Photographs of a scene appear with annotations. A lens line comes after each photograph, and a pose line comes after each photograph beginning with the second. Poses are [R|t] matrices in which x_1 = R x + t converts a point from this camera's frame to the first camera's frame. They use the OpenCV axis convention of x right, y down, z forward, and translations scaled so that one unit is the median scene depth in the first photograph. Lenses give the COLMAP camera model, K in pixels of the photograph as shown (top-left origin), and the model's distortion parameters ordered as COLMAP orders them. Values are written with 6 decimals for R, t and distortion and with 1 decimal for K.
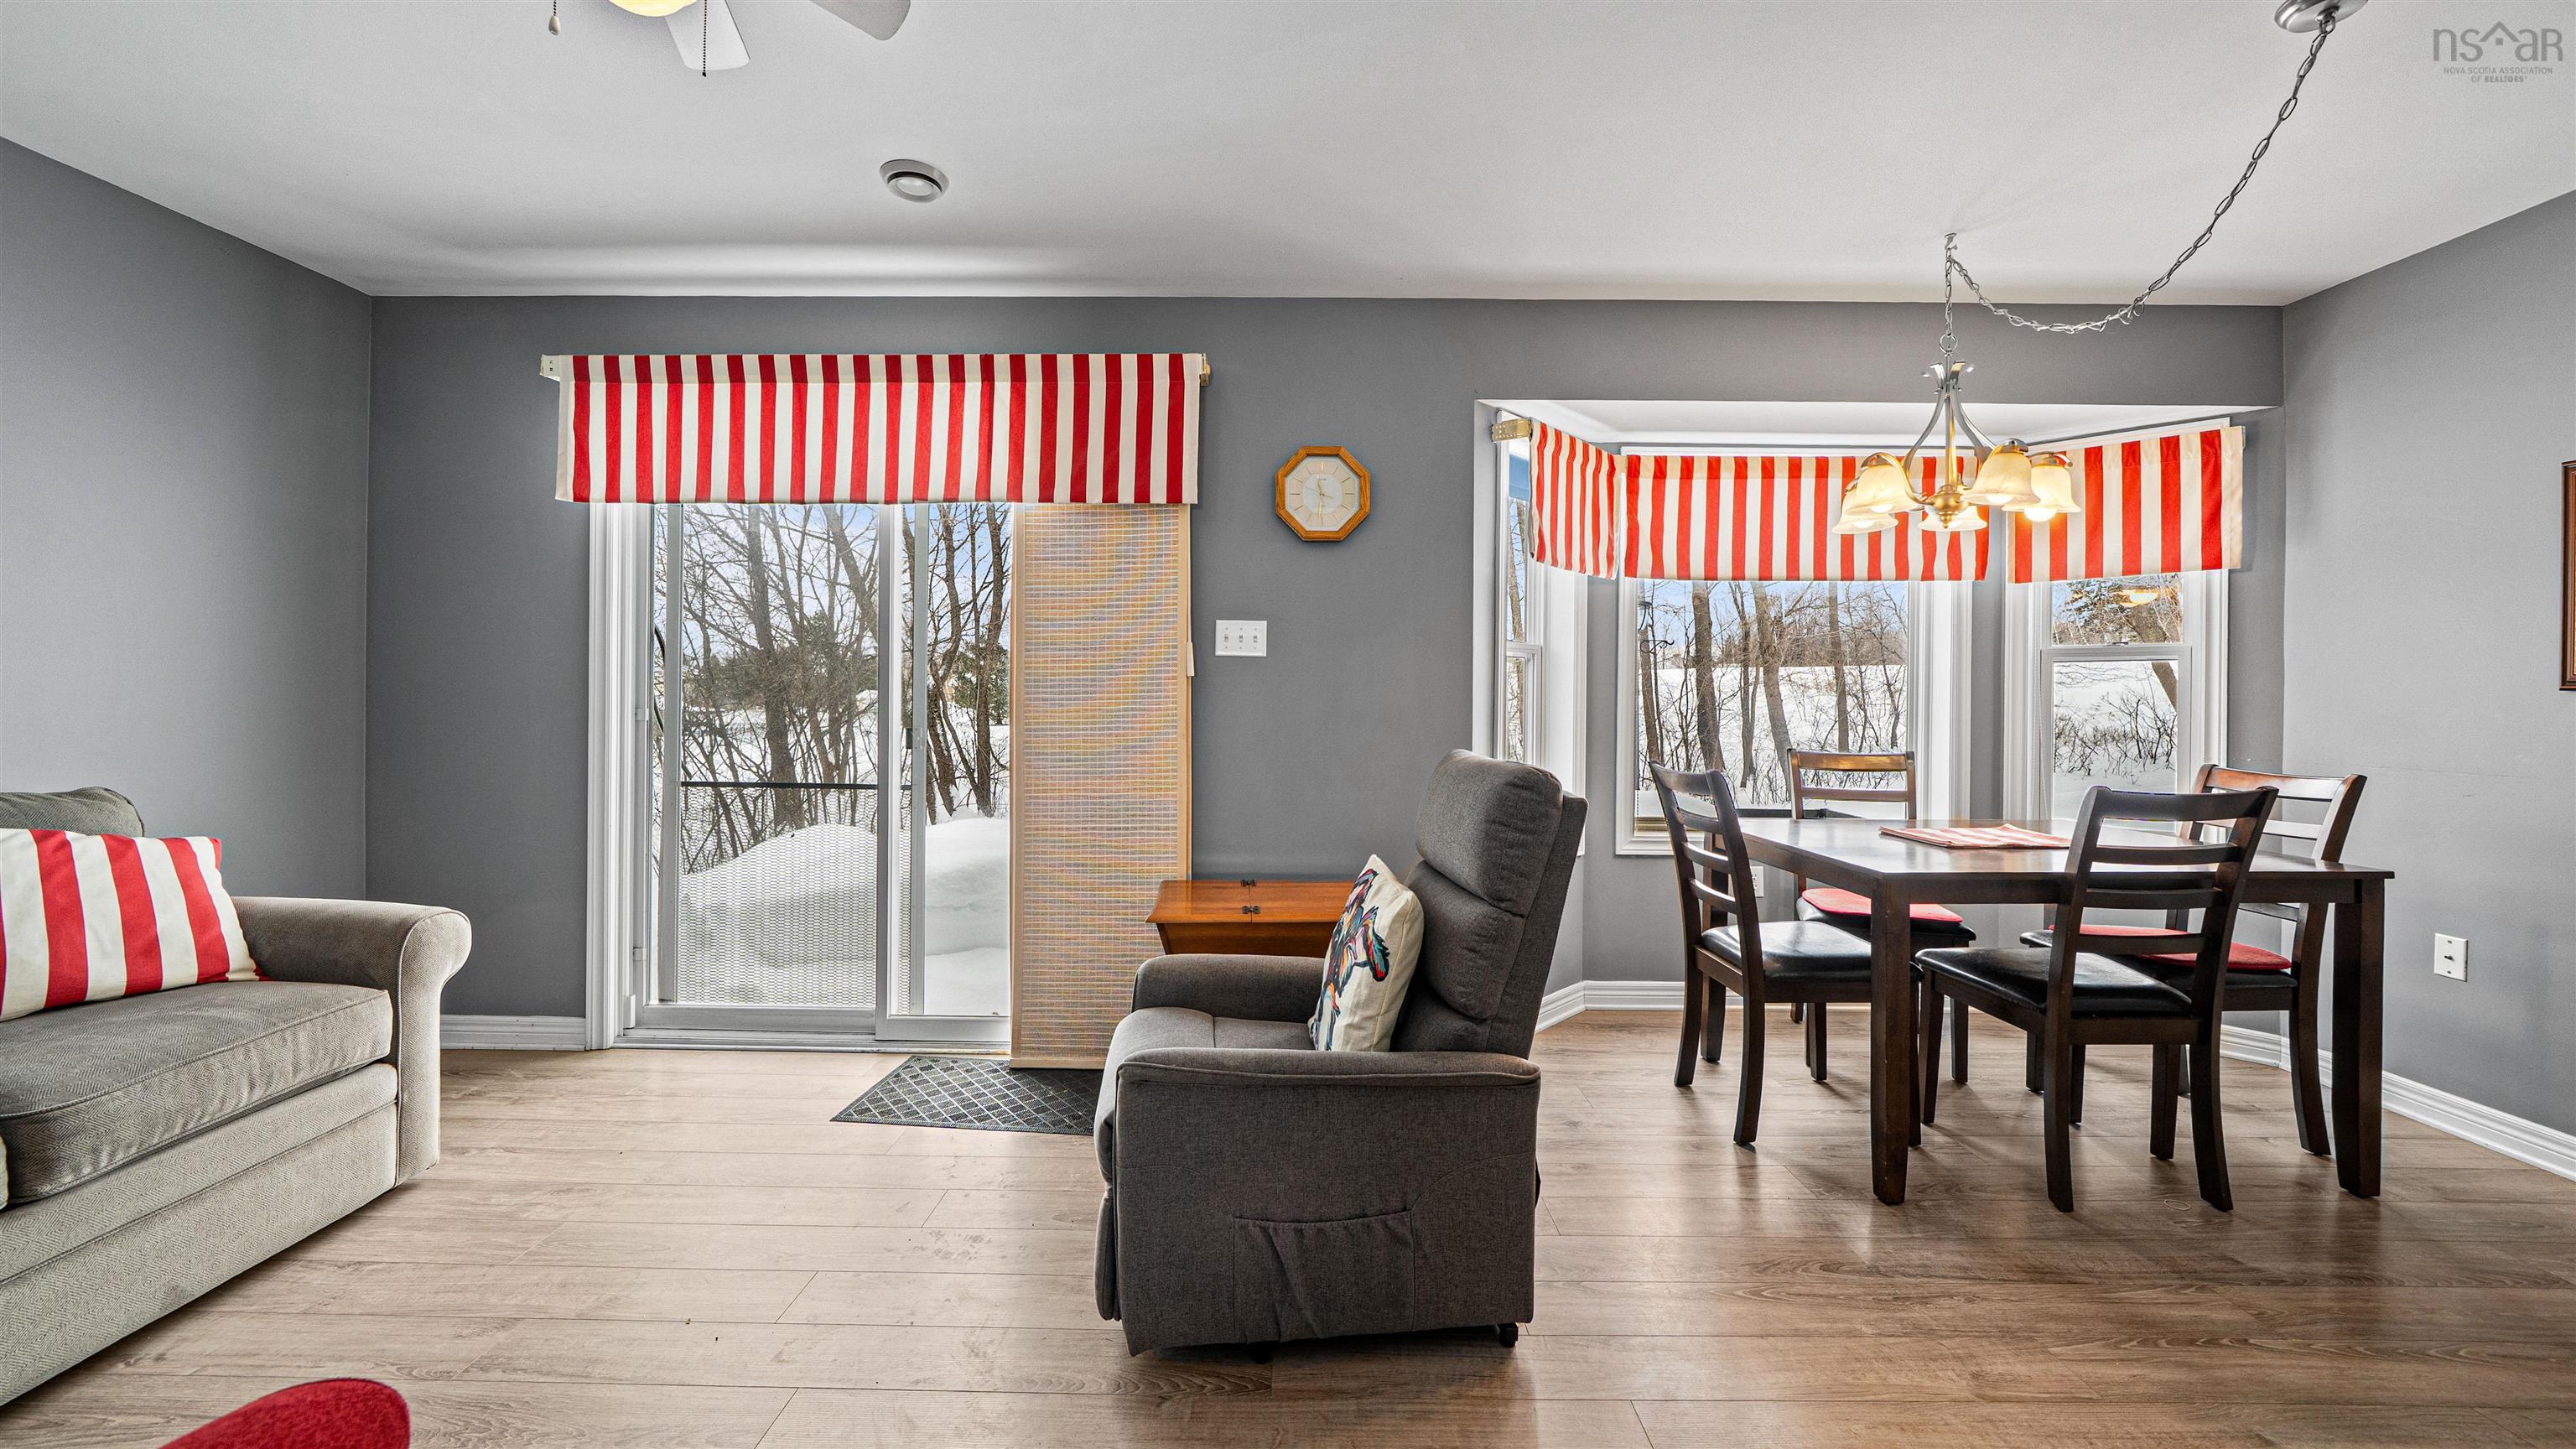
lens RADIAL K [[957.6, 0, 1286.5], [0, 957.6, 712.8], [0, 0, 1]] dist [-0.003555, 0.000916]
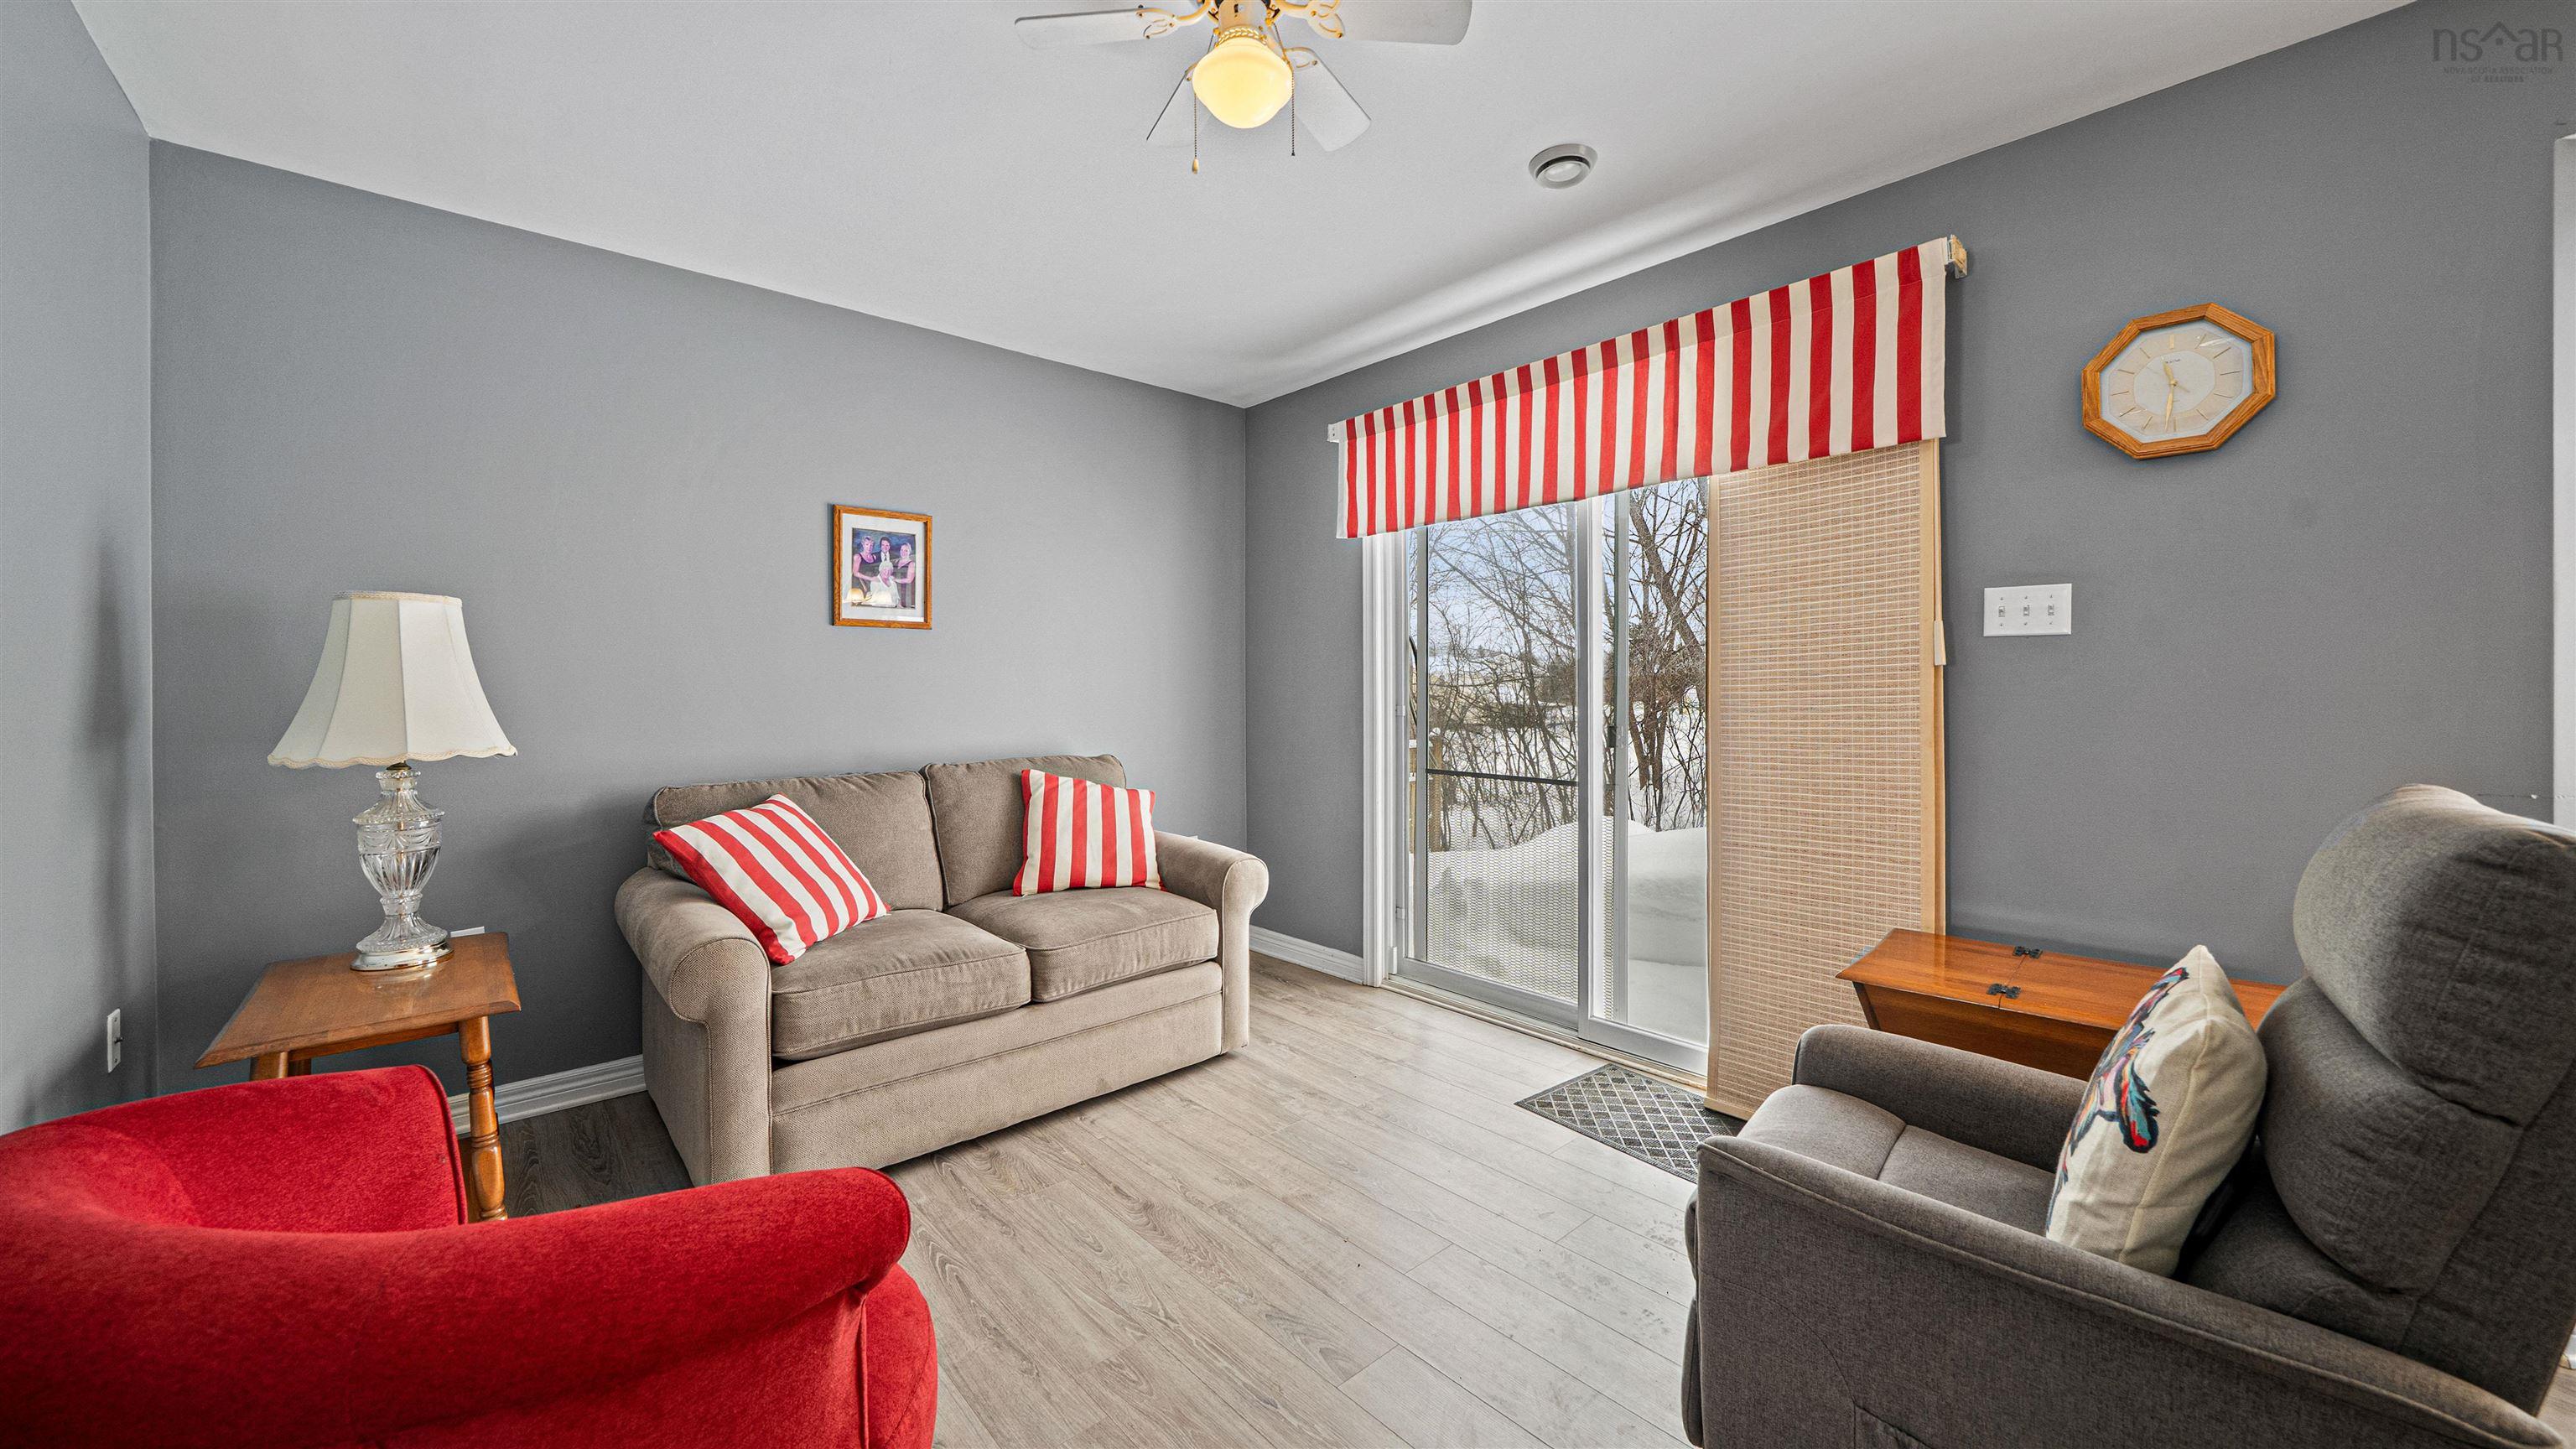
lens RADIAL K [[957.6, 0, 1294.4], [0, 957.6, 705.1], [0, 0, 1]] dist [-0.003555, 0.000916]
pose [[0.673281, 0.002571, -0.739383, 0.126062], [-0.004588, 0.999989, -0.000701, -0.004134], [0.739373, 0.003864, 0.673285, 0.121143]]
